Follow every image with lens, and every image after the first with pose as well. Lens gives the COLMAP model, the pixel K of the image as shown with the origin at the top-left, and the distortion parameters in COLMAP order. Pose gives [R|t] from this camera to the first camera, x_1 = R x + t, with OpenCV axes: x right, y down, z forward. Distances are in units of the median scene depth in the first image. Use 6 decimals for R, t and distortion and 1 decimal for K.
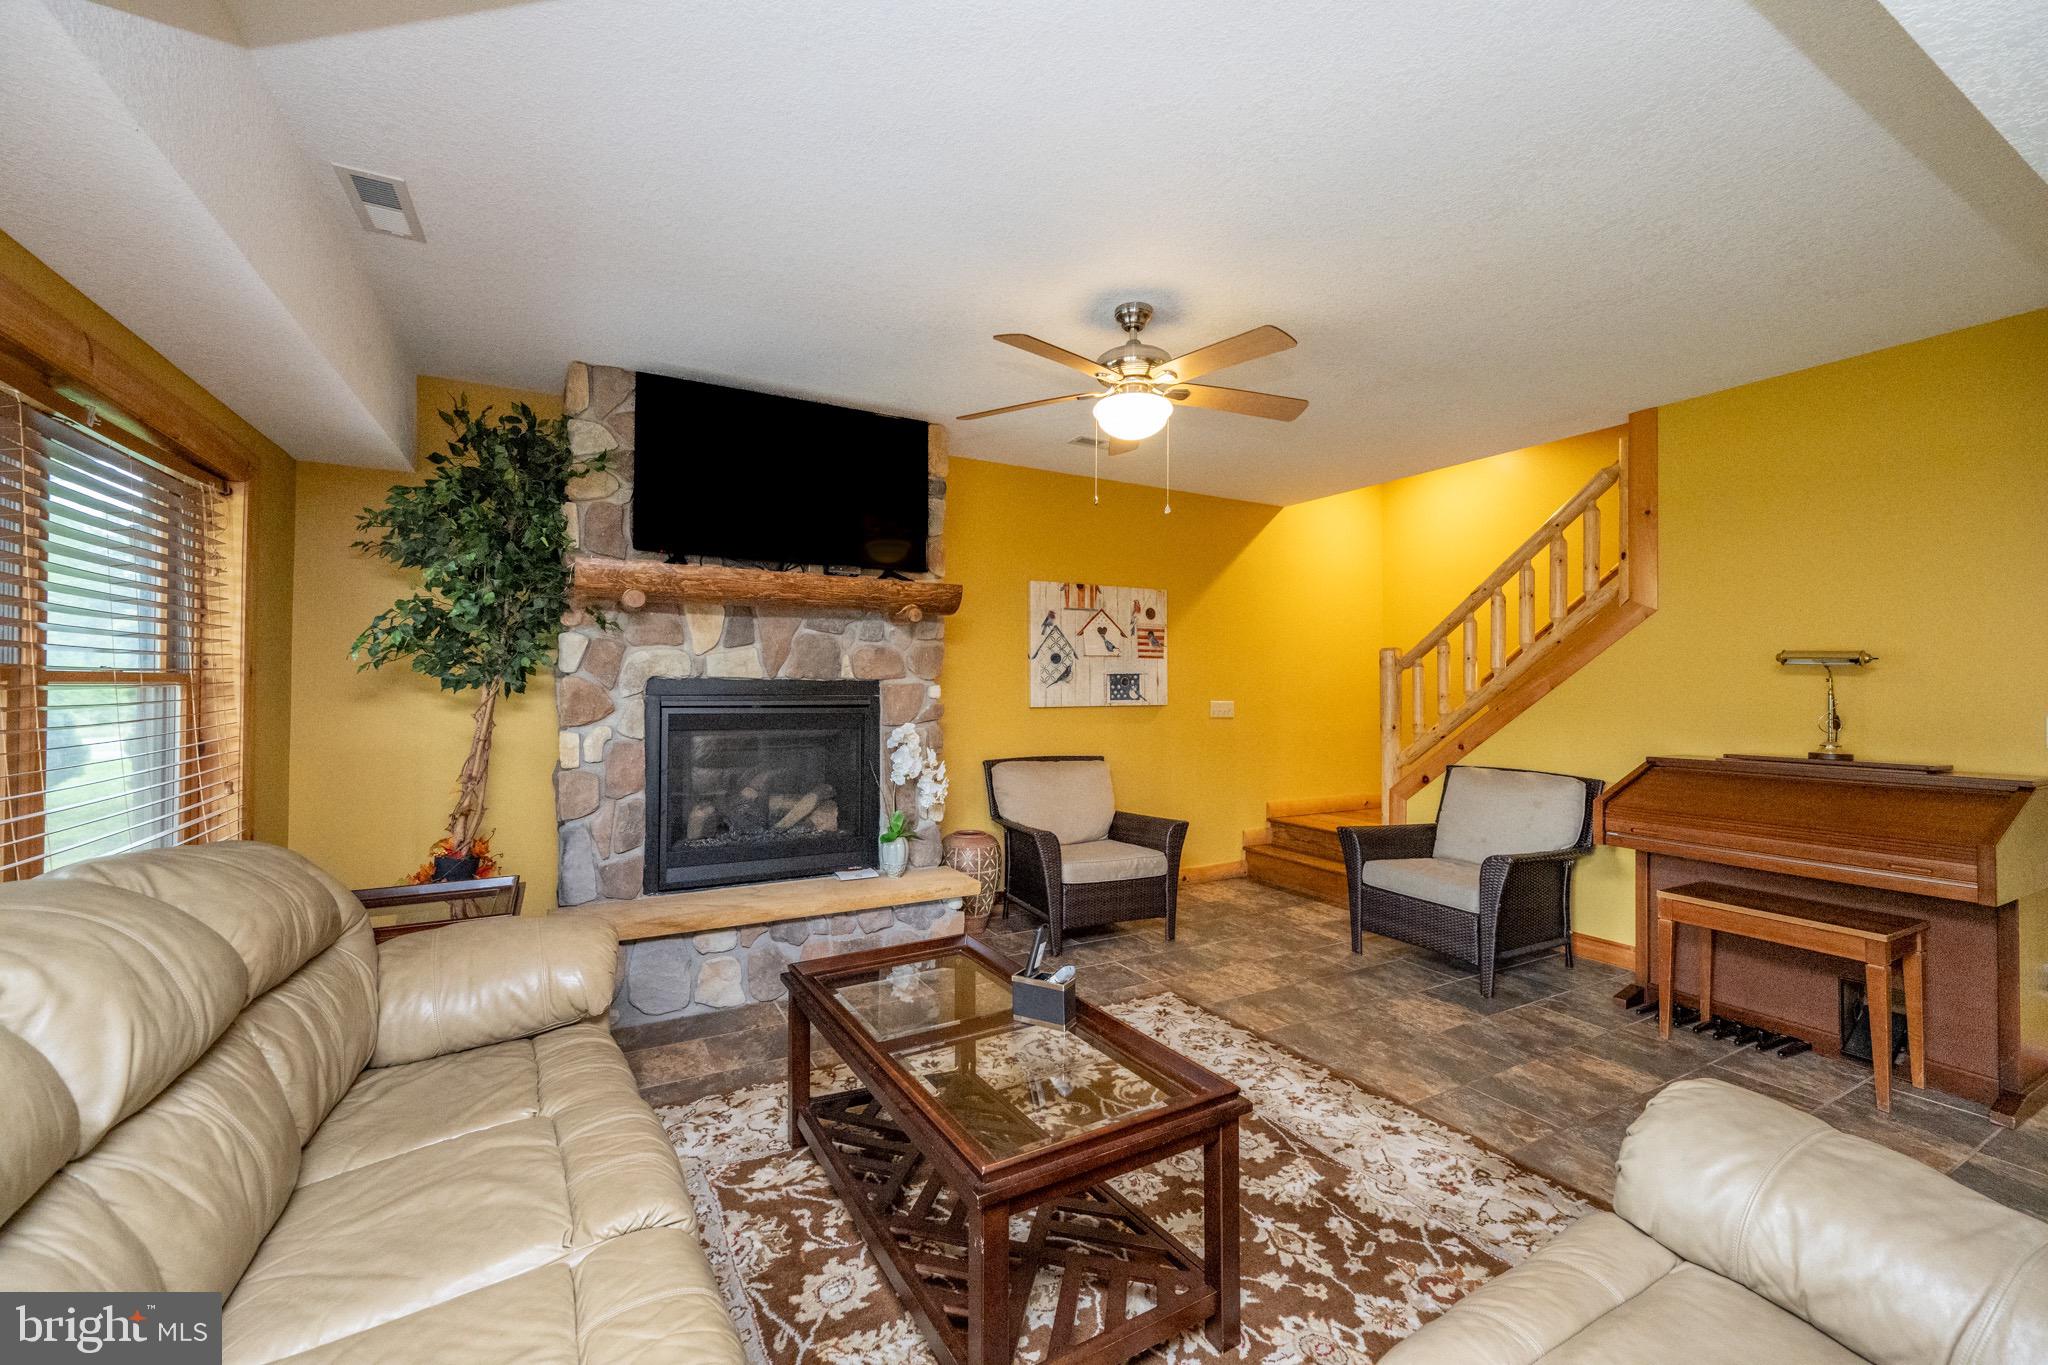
lens RADIAL K [[820.6, 0, 1024.0], [0, 820.6, 682.5], [0, 0, 1]] dist [-0.001377, 0.000219]
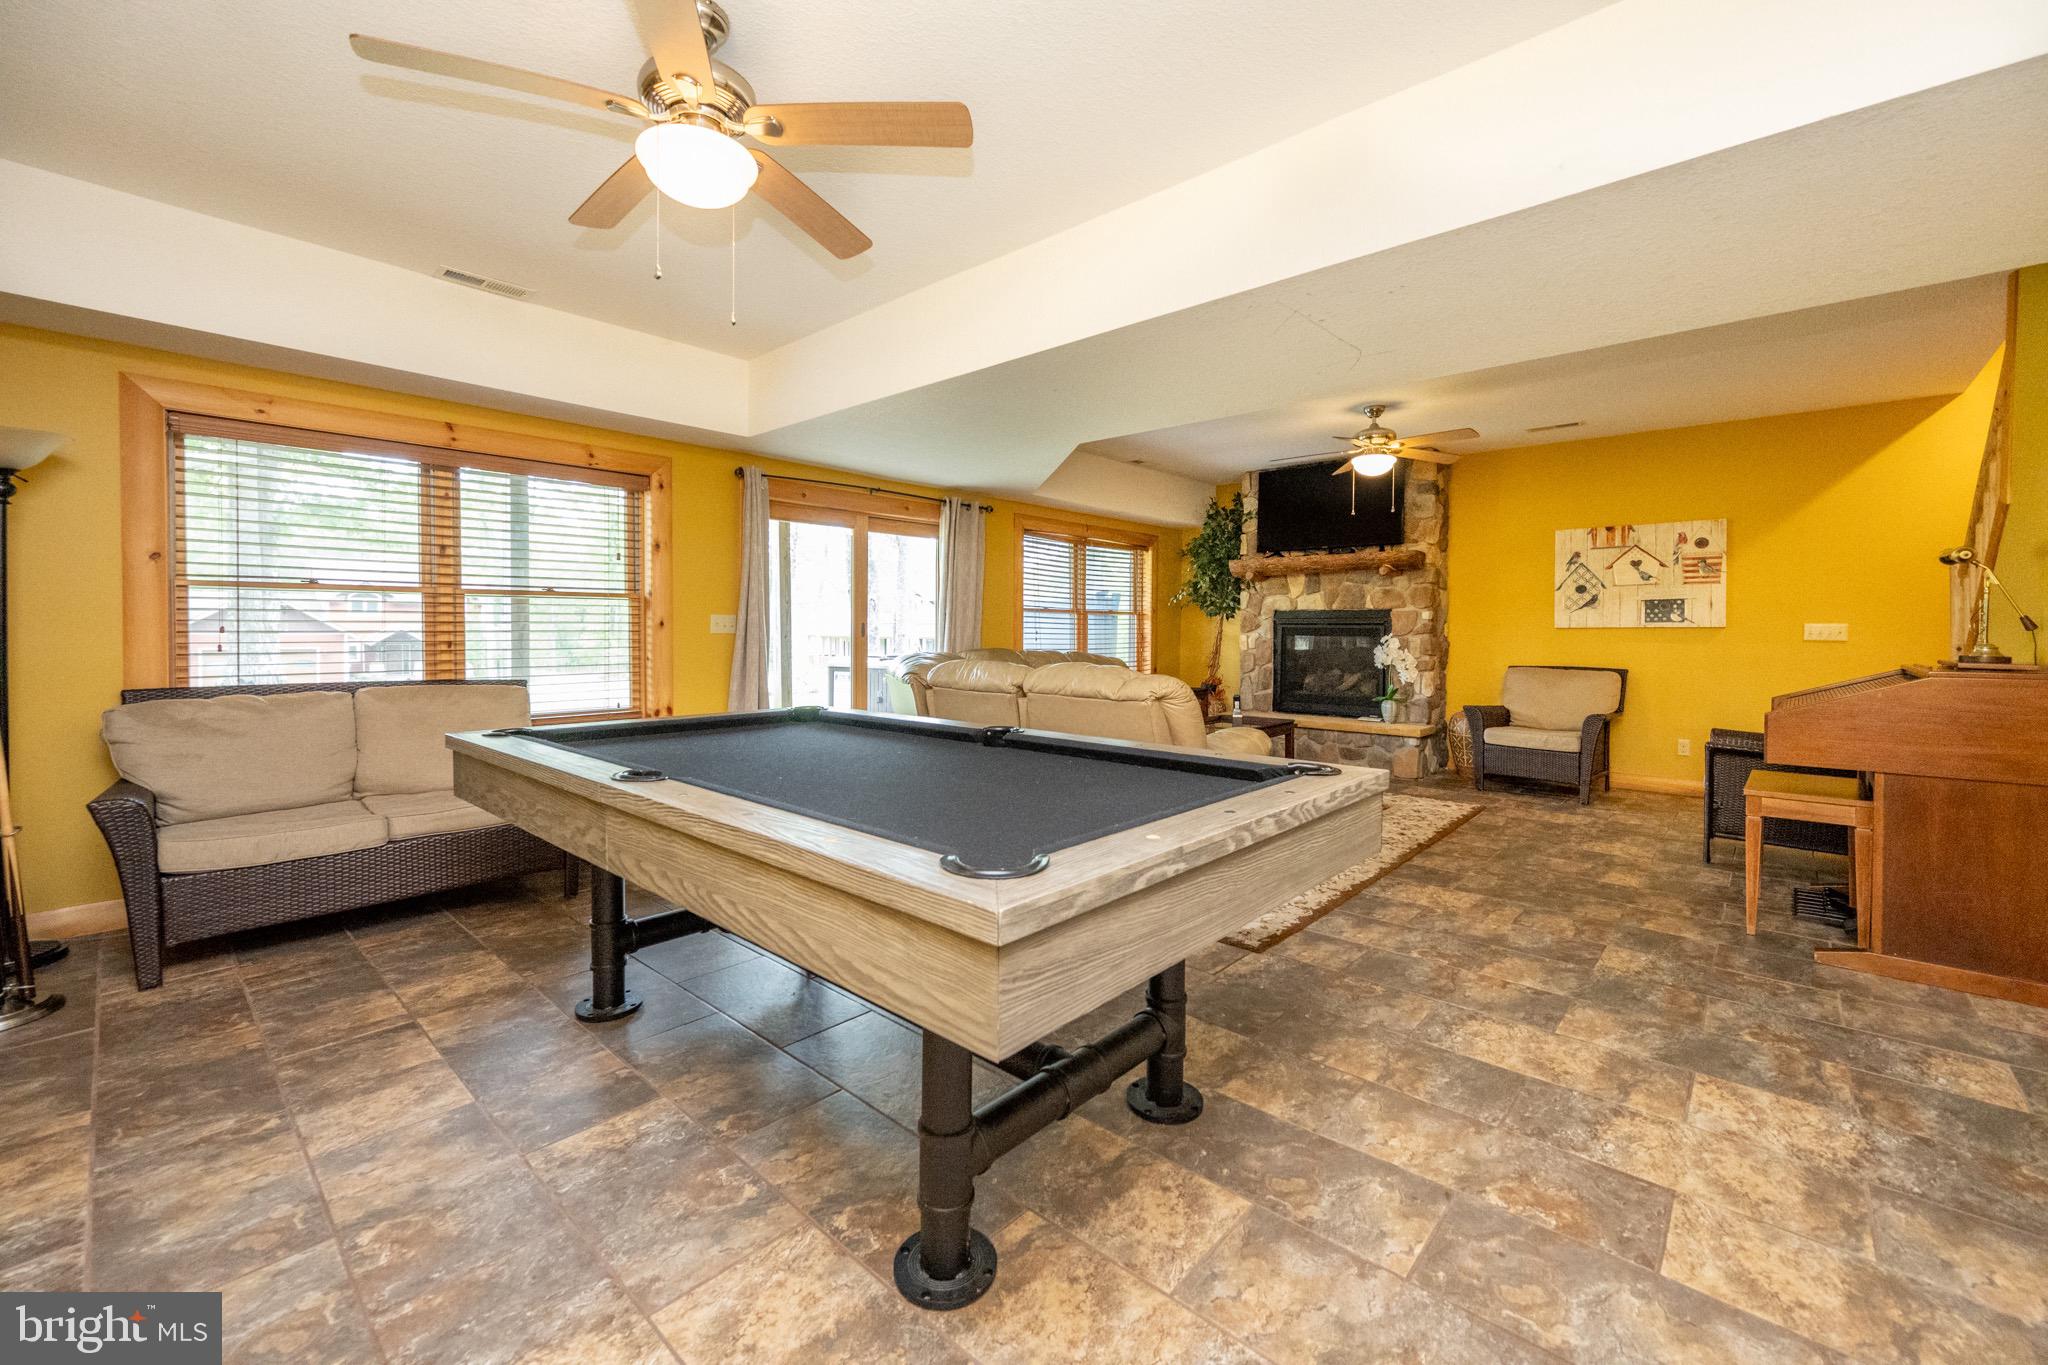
lens RADIAL K [[813.8, 0, 1013.2], [0, 813.8, 641.2], [0, 0, 1]] dist [-0.000203, -0.000162]
pose [[0.313401, 0.009809, -0.949570, 1.295050], [0.001406, 0.999941, 0.010793, 0.048744], [0.949620, -0.004718, 0.313368, -0.300983]]
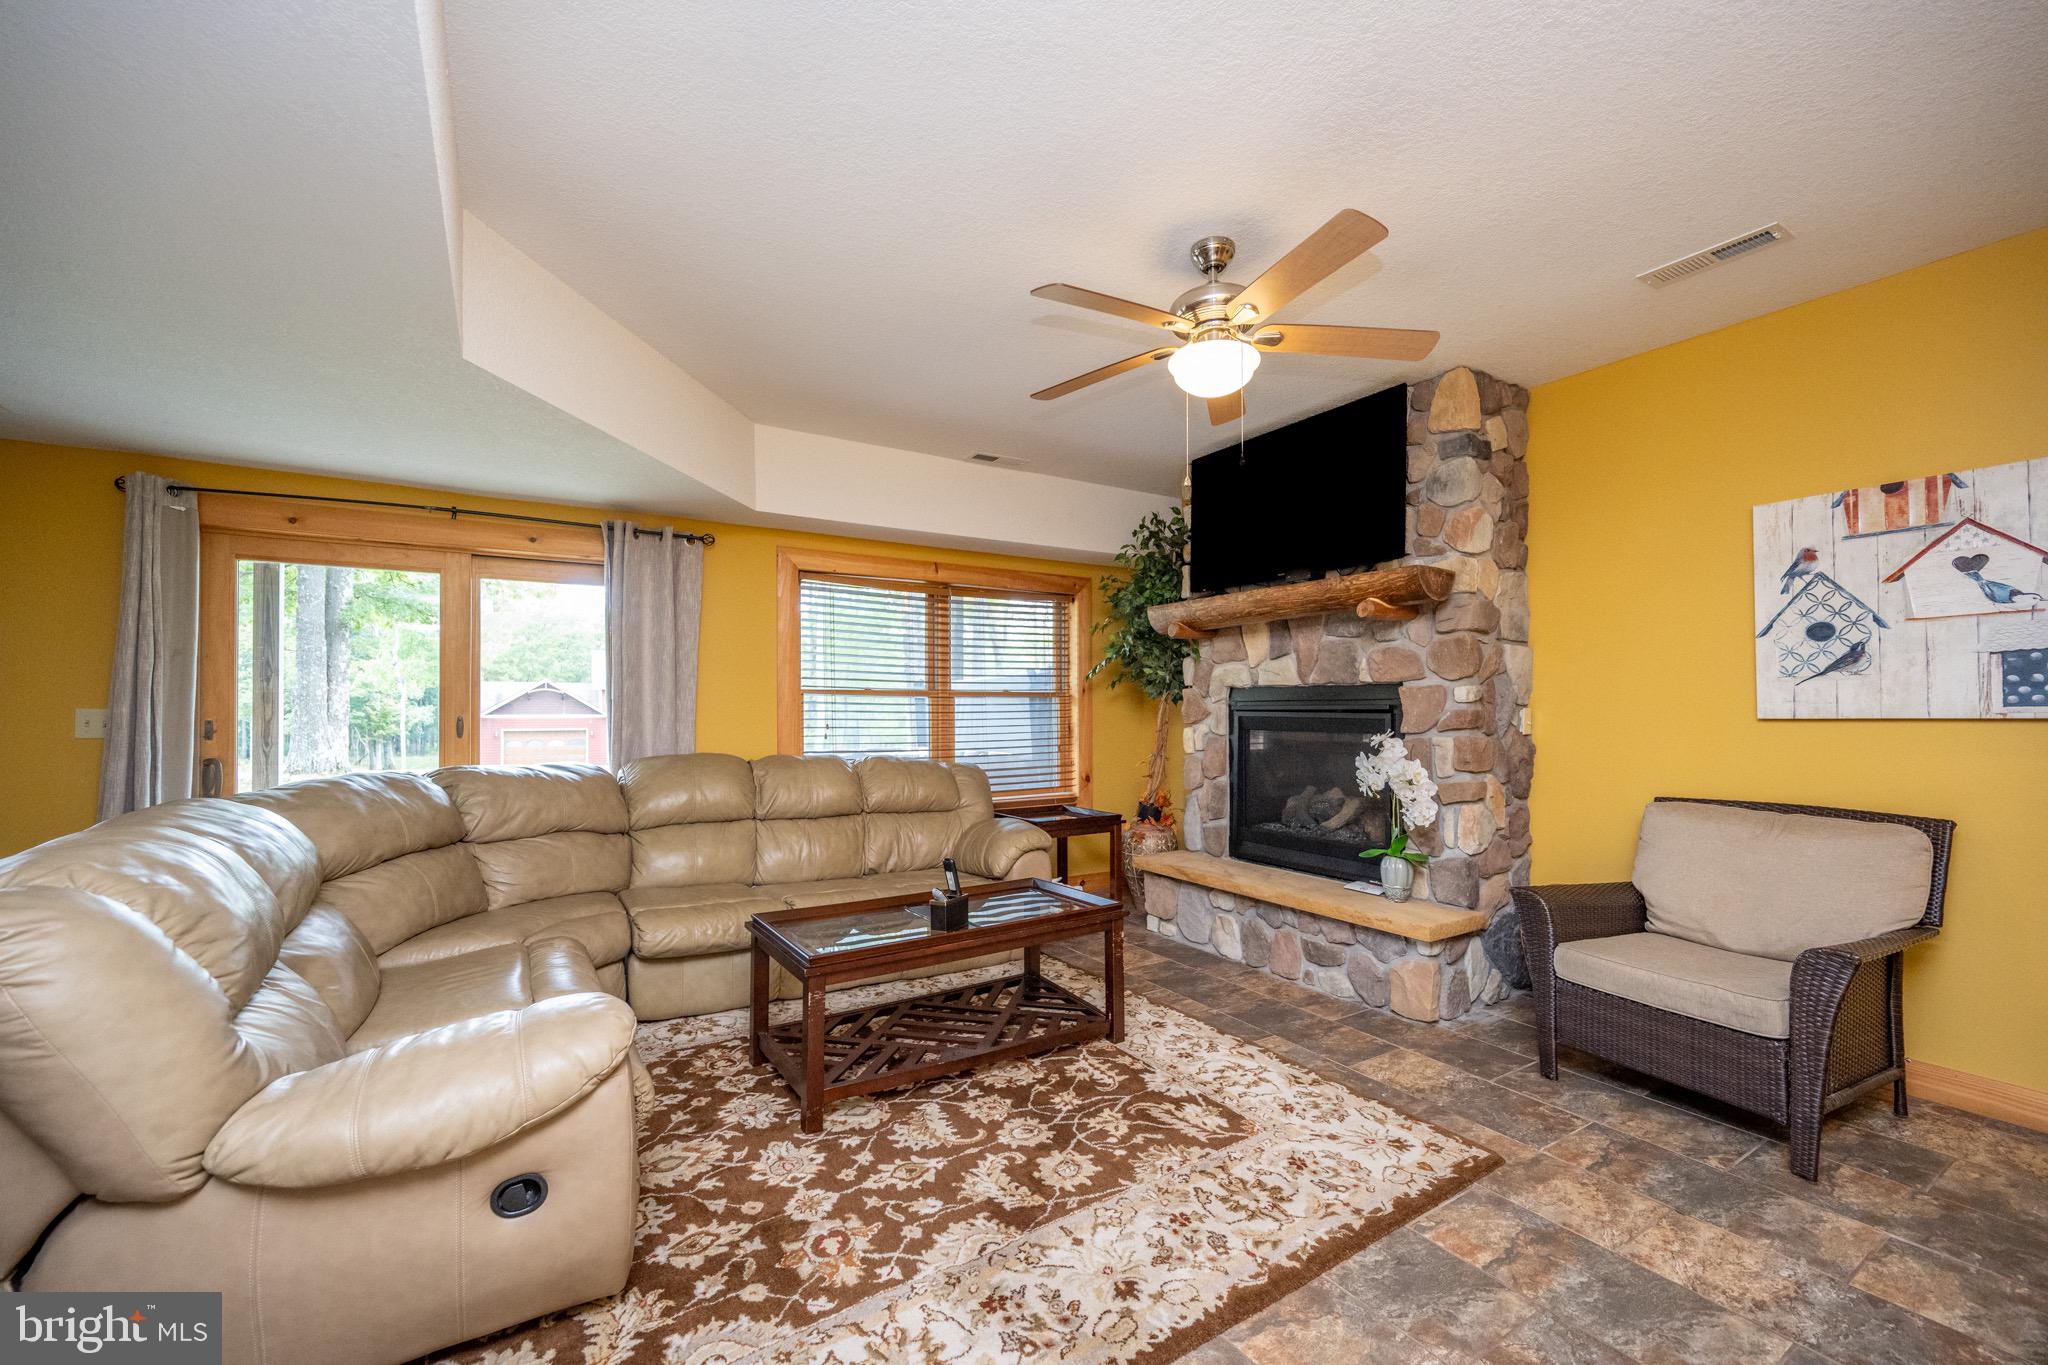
lens RADIAL K [[811.3, 0, 1011.0], [0, 811.3, 698.6], [0, 0, 1]] dist [0.000044, 0.000051]
pose [[0.050817, -0.017904, -0.998547, 0.761599], [0.007199, 0.999820, -0.017561, 0.029908], [0.998682, -0.006296, 0.050937, 0.572171]]
